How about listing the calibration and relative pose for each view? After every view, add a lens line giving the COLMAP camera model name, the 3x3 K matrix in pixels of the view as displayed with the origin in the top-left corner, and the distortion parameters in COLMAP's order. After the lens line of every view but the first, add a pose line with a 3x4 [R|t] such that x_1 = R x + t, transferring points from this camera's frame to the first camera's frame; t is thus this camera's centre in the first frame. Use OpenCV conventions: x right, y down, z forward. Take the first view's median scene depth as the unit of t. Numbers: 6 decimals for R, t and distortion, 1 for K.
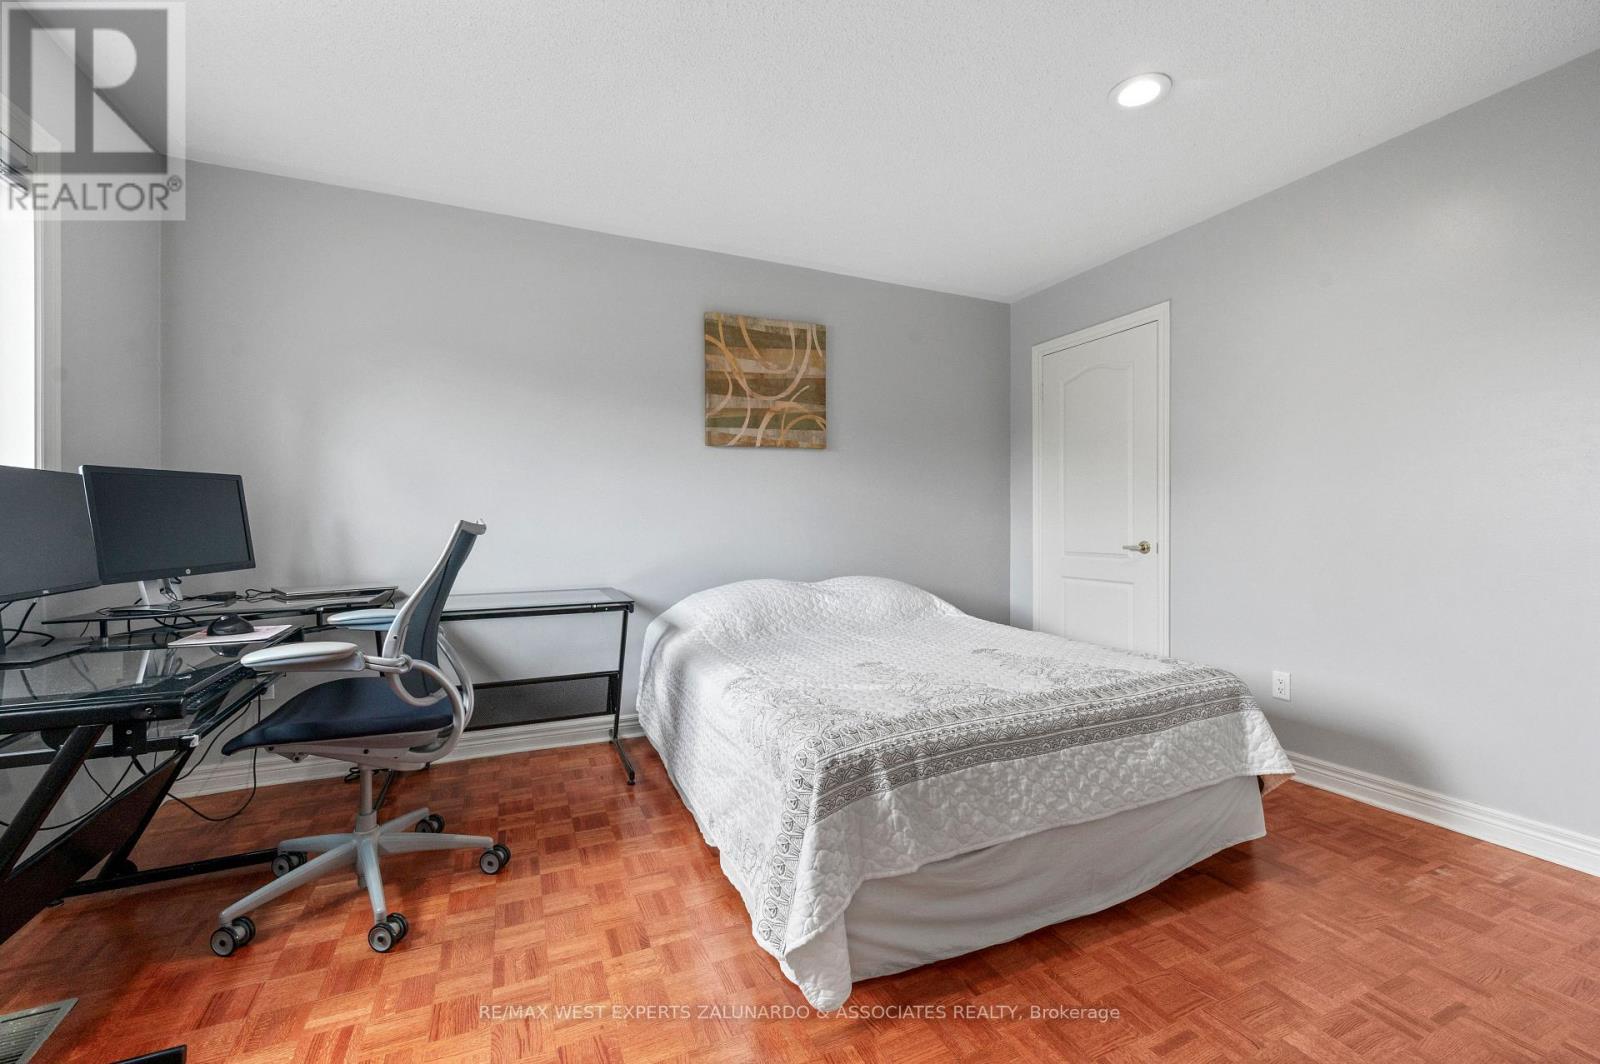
lens RADIAL K [[678.1, 0, 819.1], [0, 678.1, 510.0], [0, 0, 1]] dist [-0.003759, 0.000882]
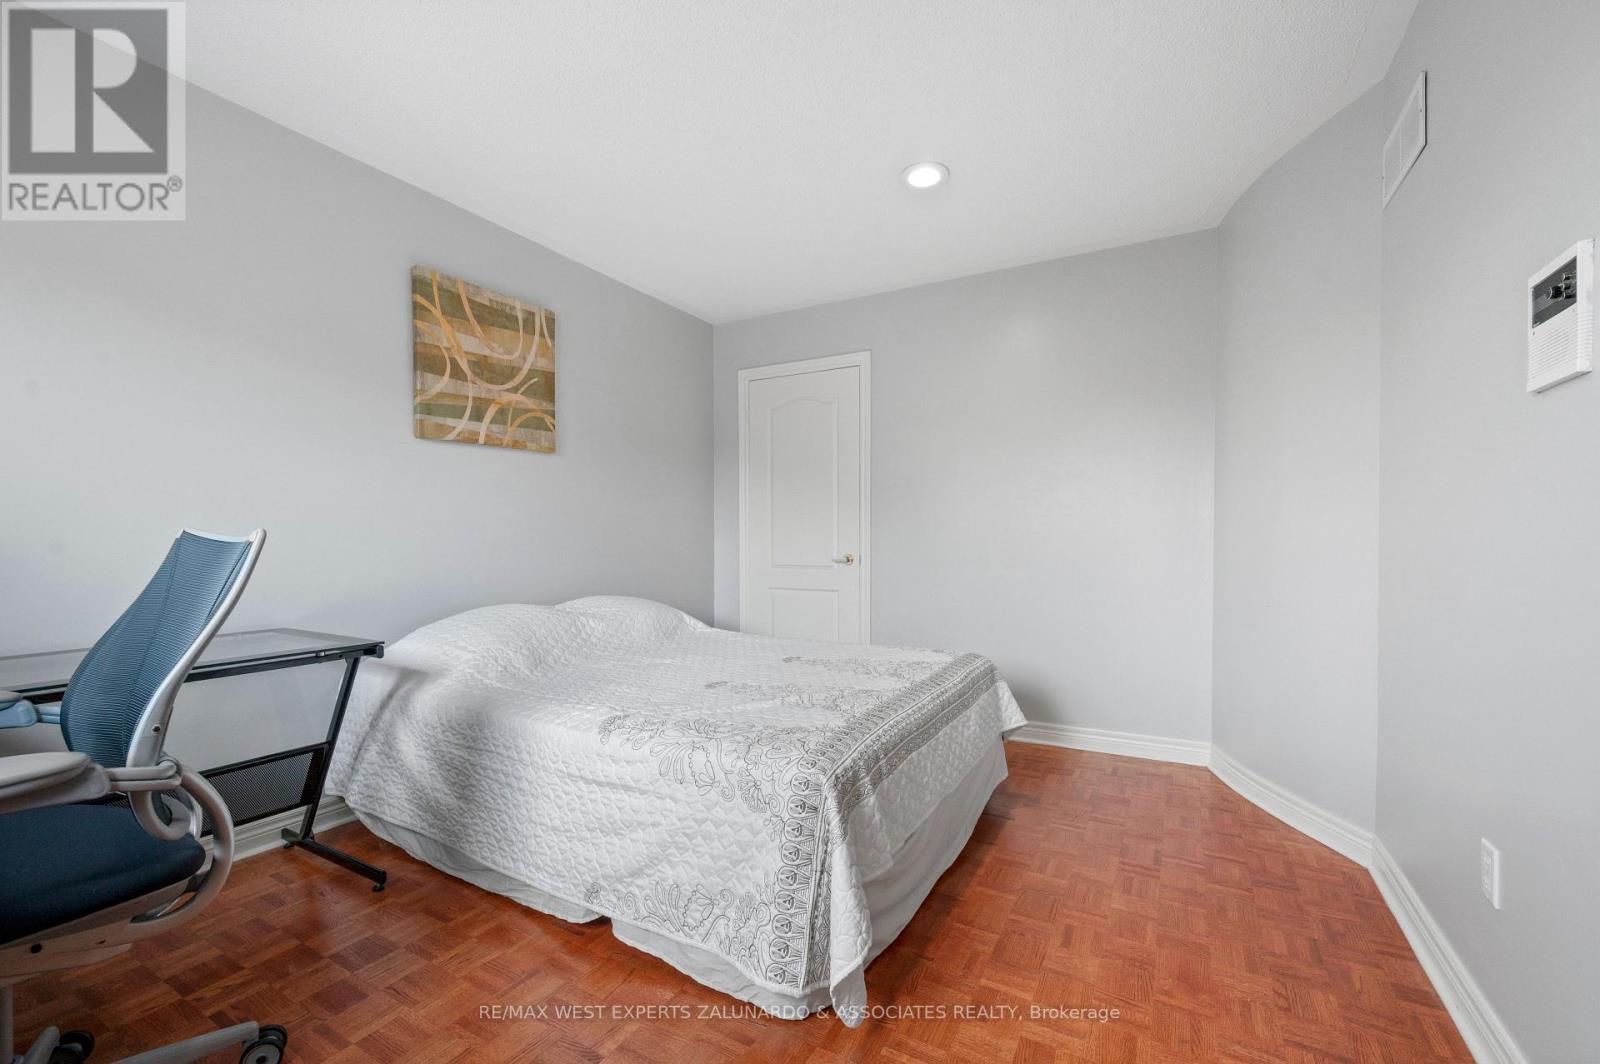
lens RADIAL K [[678.1, 0, 809.5], [0, 678.1, 537.8], [0, 0, 1]] dist [-0.003759, 0.000882]
pose [[0.805262, 0.003499, 0.592909, -0.262075], [-0.012732, 0.999854, 0.011391, 0.005409], [-0.592783, -0.016722, 0.805189, 0.104042]]
